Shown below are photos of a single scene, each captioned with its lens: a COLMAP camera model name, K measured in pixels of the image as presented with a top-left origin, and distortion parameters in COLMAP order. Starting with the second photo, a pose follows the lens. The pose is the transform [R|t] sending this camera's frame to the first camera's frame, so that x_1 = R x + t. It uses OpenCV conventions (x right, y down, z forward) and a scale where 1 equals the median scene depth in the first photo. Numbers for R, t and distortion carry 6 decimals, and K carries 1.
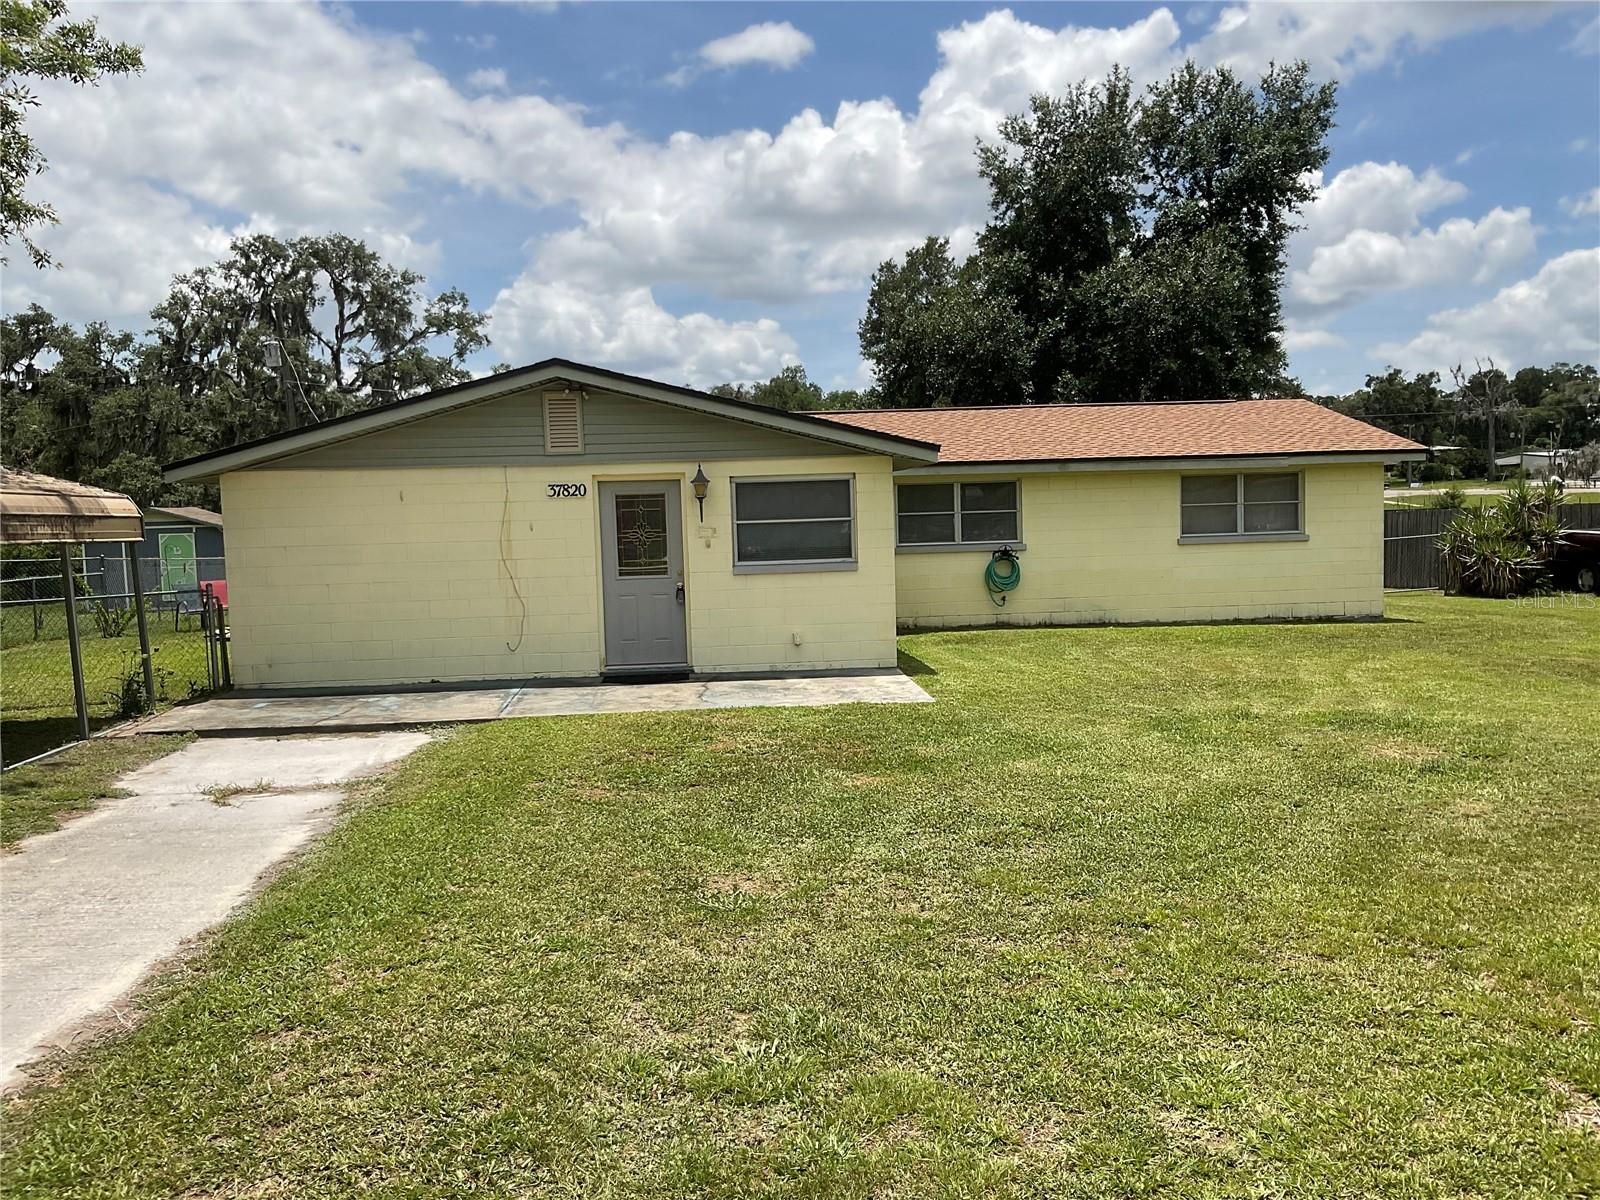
lens RADIAL K [[1324.5, 0, 800.0], [0, 1324.5, 600.0], [0, 0, 1]] dist [0.082725, -0.159836]
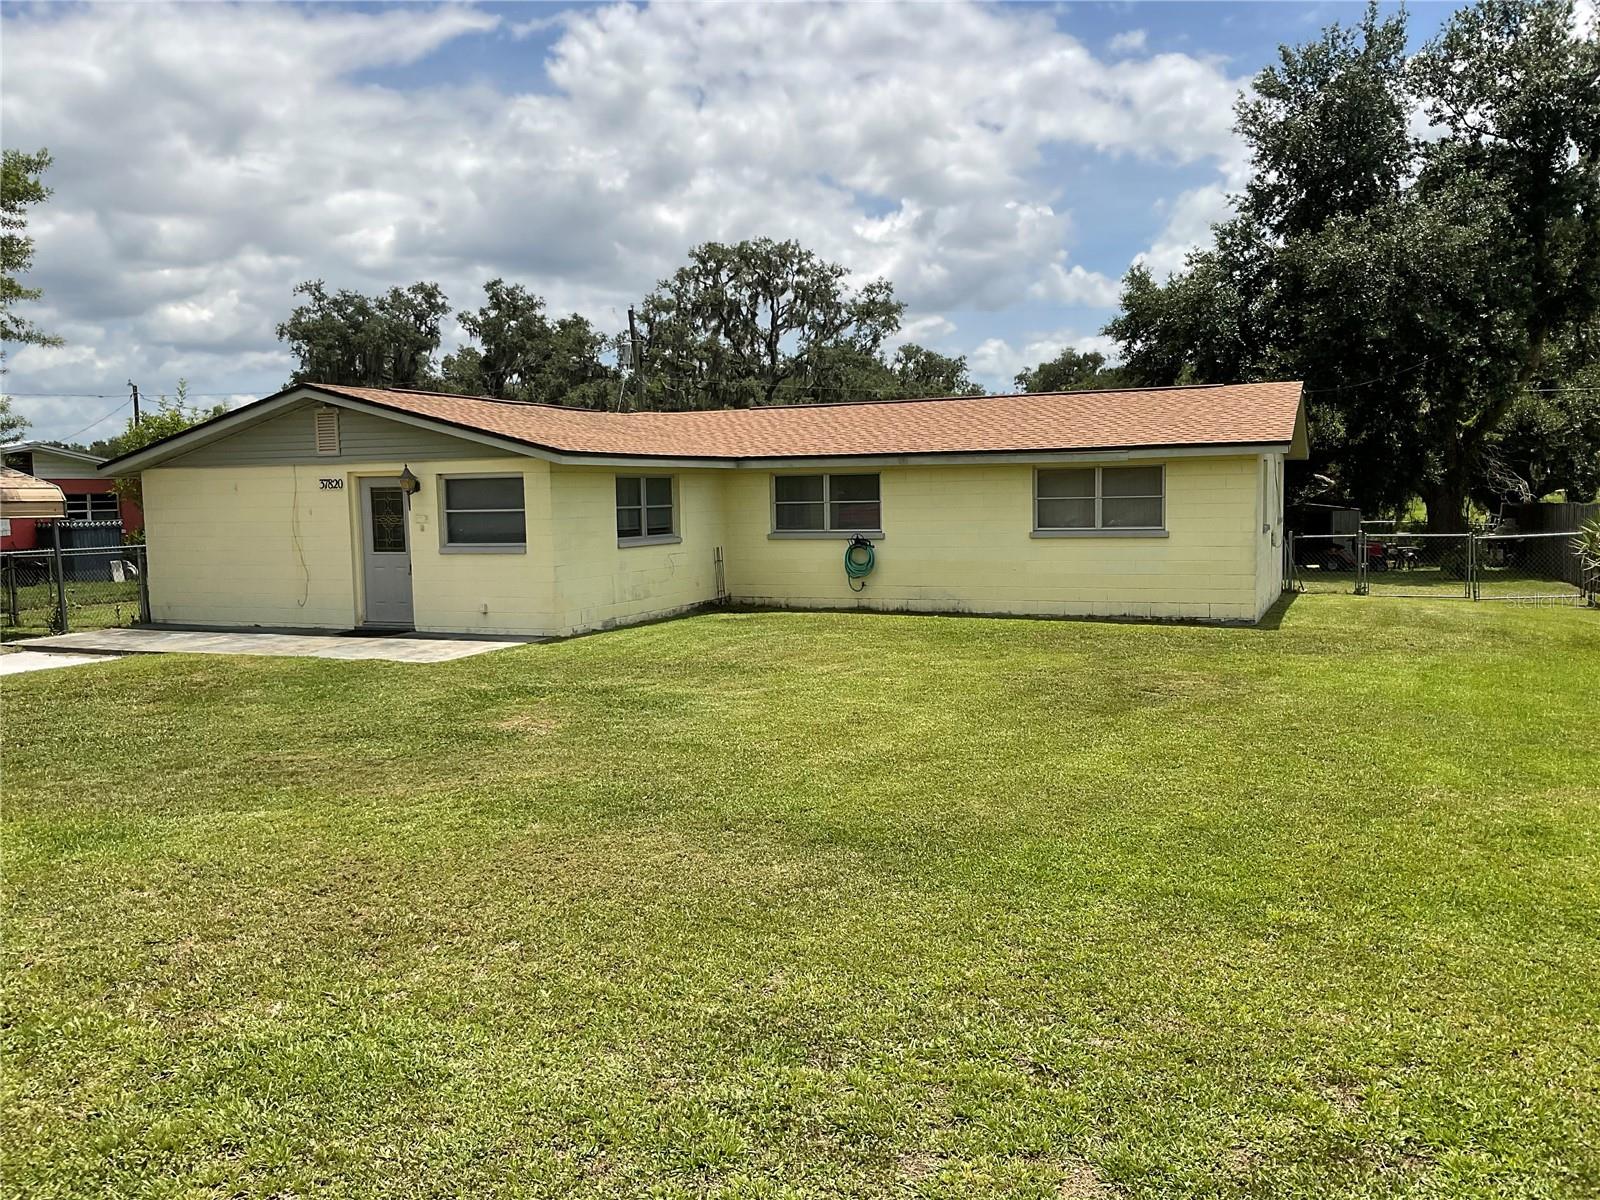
lens RADIAL K [[1341.6, 0, 800.0], [0, 1341.6, 600.0], [0, 0, 1]] dist [0.076003, -0.230253]
pose [[0.893532, 0.048210, -0.446404, 0.574673], [-0.038467, 0.998783, 0.030868, -0.019350], [0.447349, -0.010410, 0.894299, 0.019114]]
